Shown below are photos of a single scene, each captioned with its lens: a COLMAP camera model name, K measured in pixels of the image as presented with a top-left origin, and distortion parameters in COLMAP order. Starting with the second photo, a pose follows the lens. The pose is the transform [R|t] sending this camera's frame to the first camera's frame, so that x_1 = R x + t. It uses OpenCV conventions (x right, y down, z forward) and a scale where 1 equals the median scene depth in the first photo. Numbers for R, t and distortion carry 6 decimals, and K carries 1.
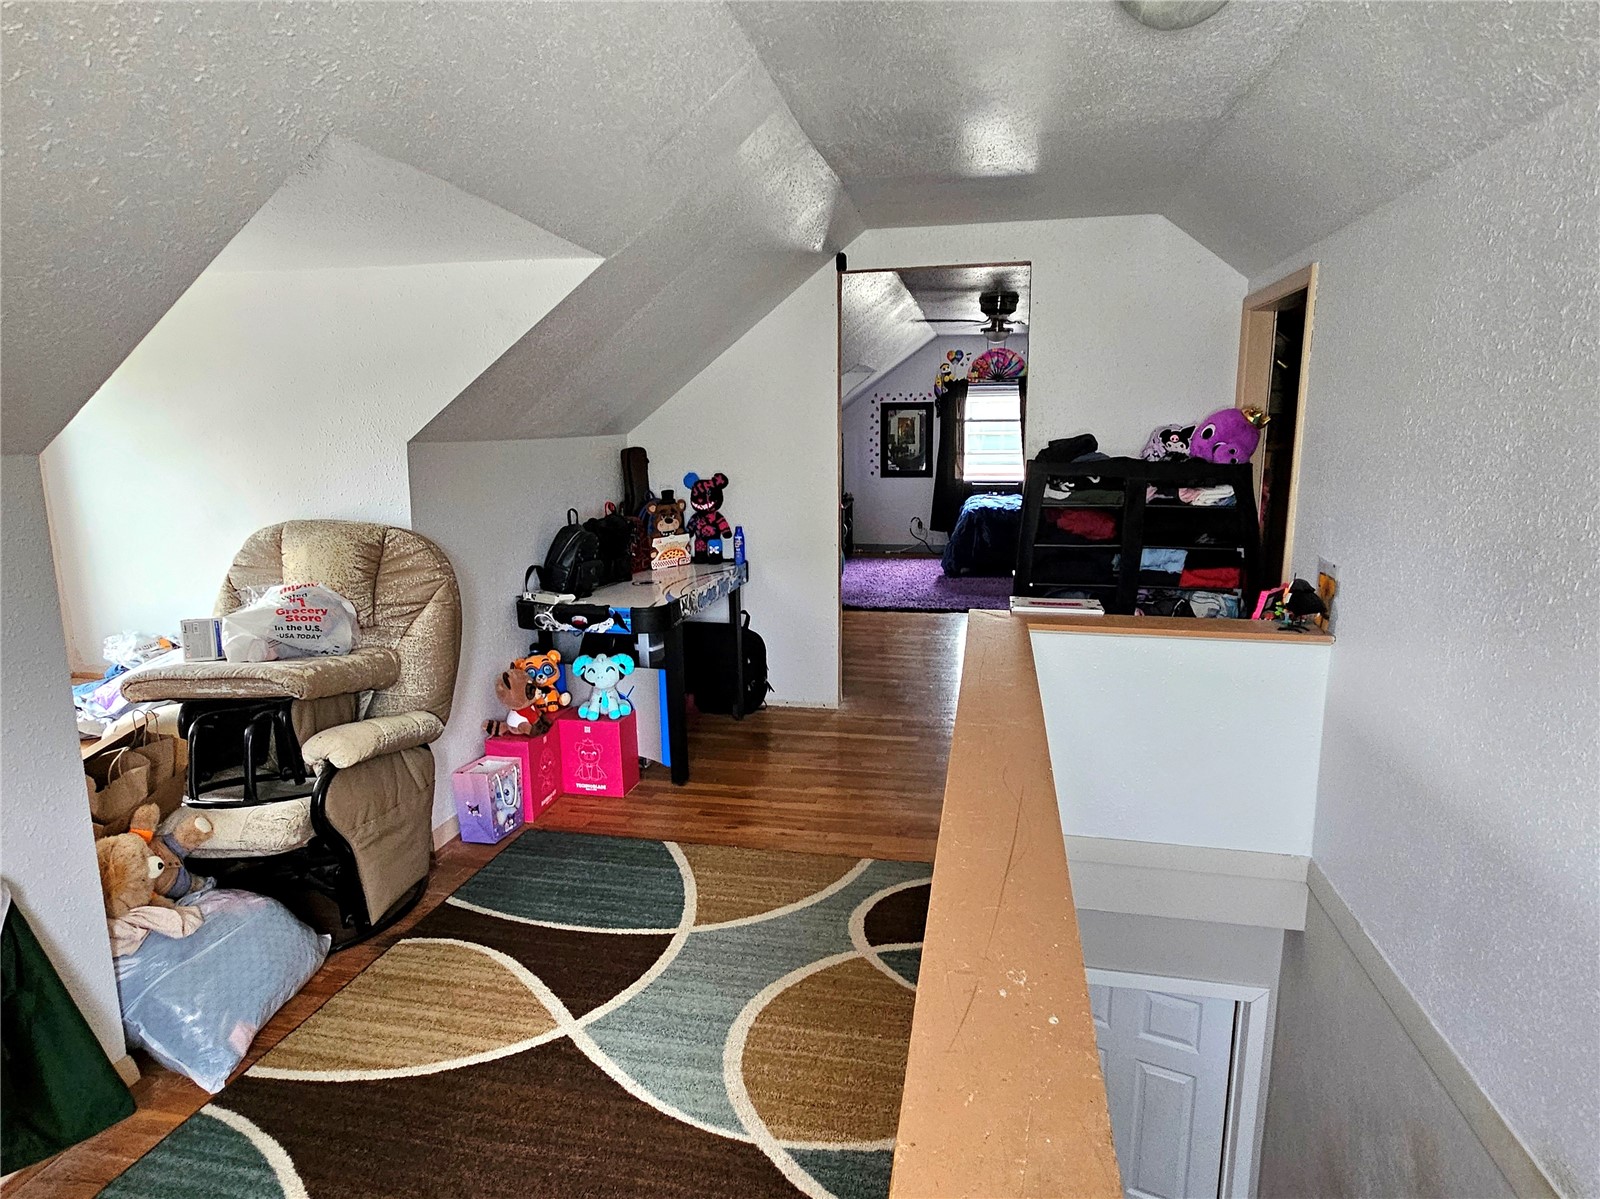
lens RADIAL K [[939.8, 0, 800.0], [0, 939.8, 599.5], [0, 0, 1]] dist [-0.000006, -0.000147]
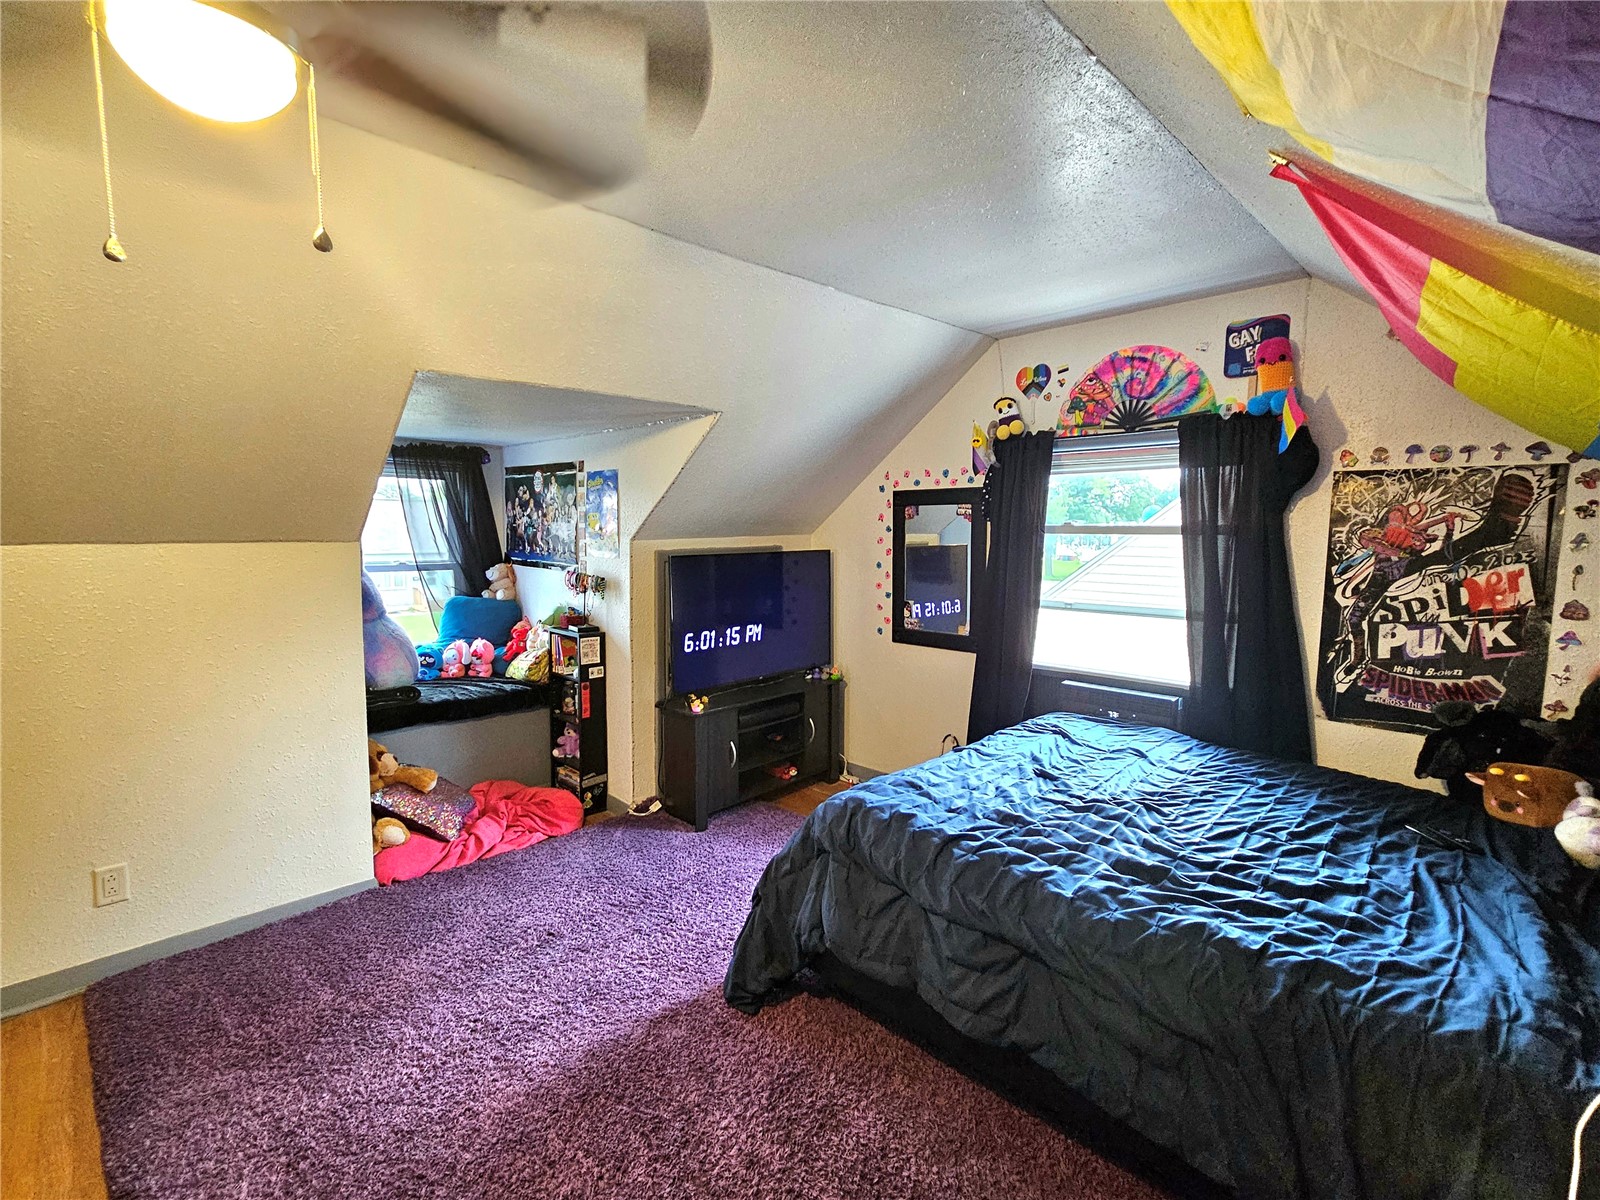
lens RADIAL K [[758.4, 0, 800.0], [0, 758.4, 600.0], [0, 0, 1]] dist [-0.000322, -0.000285]
pose [[0.828427, 0.065917, -0.556205, 0.271430], [-0.113851, 0.992136, -0.051993, -0.128551], [0.548404, 0.106397, 0.829417, 0.660354]]
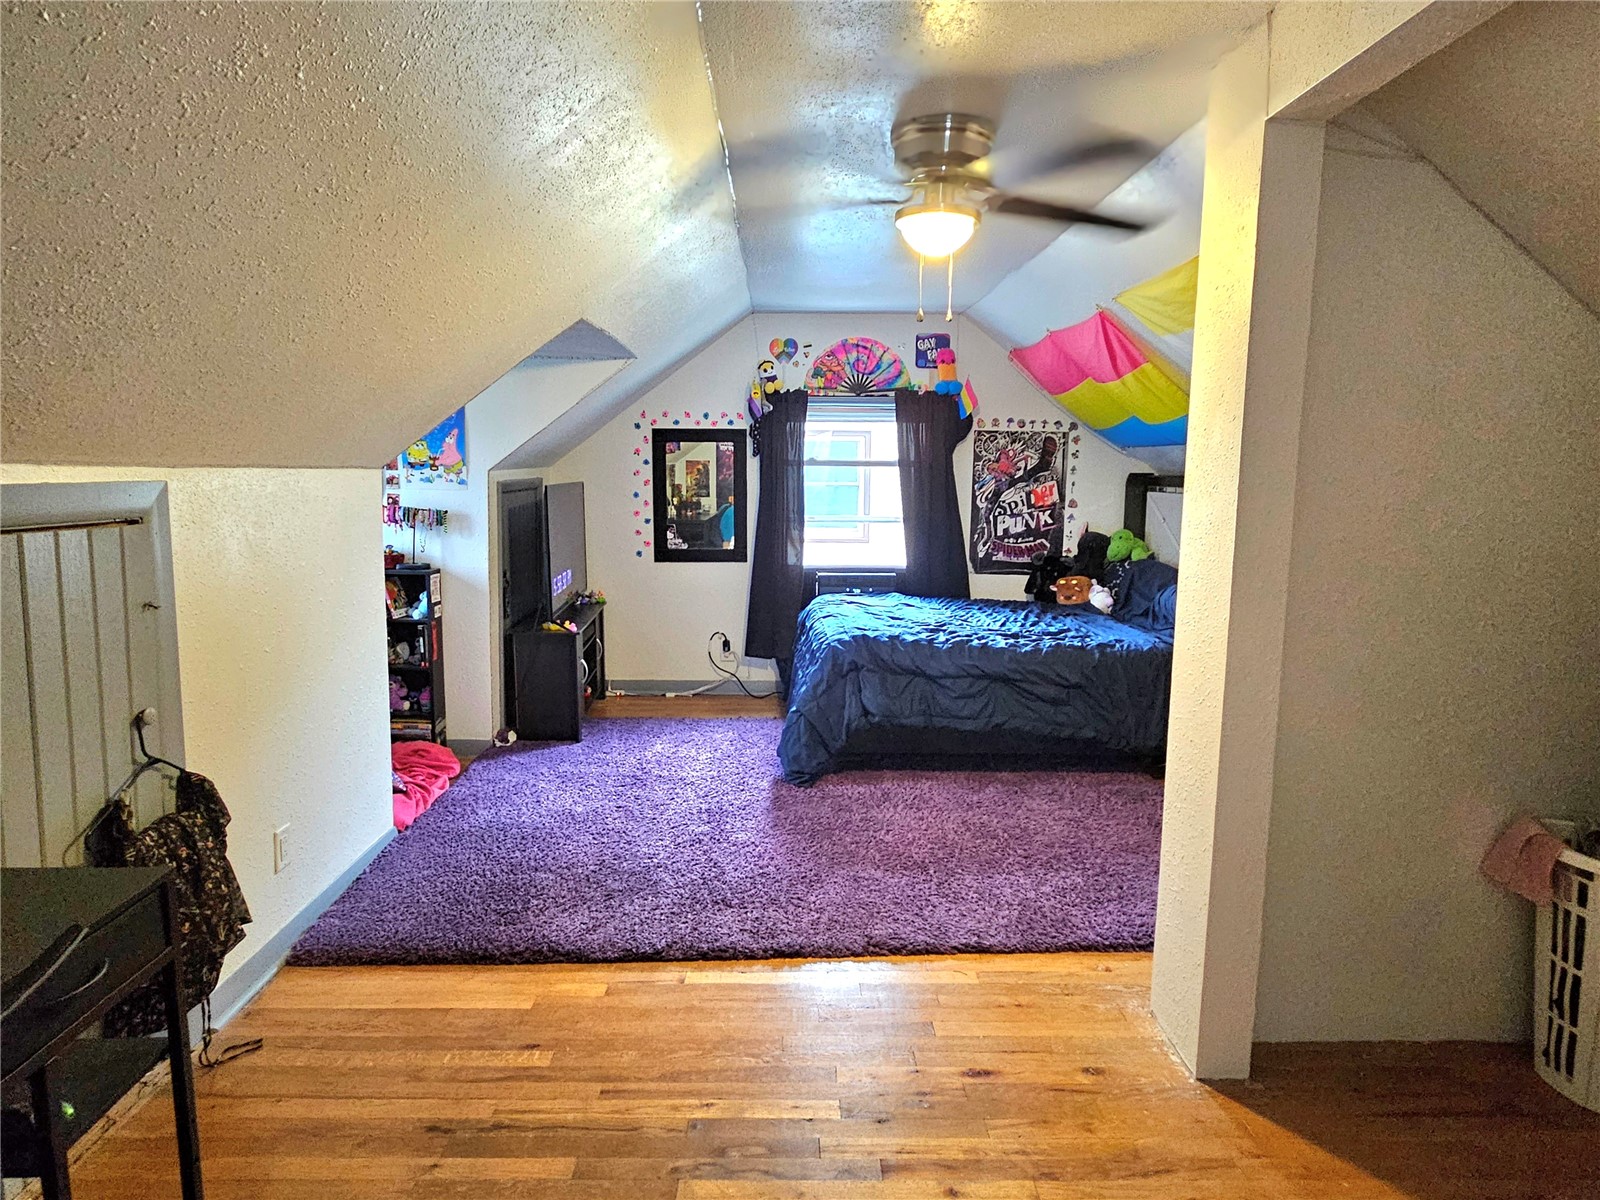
lens RADIAL K [[939.8, 0, 800.0], [0, 939.8, 600.0], [0, 0, 1]] dist [-0.000006, -0.000147]
pose [[0.975612, -0.012176, 0.219166, 0.049092], [0.022903, 0.998657, -0.046468, -0.081575], [-0.218305, 0.050354, 0.974581, 0.452035]]
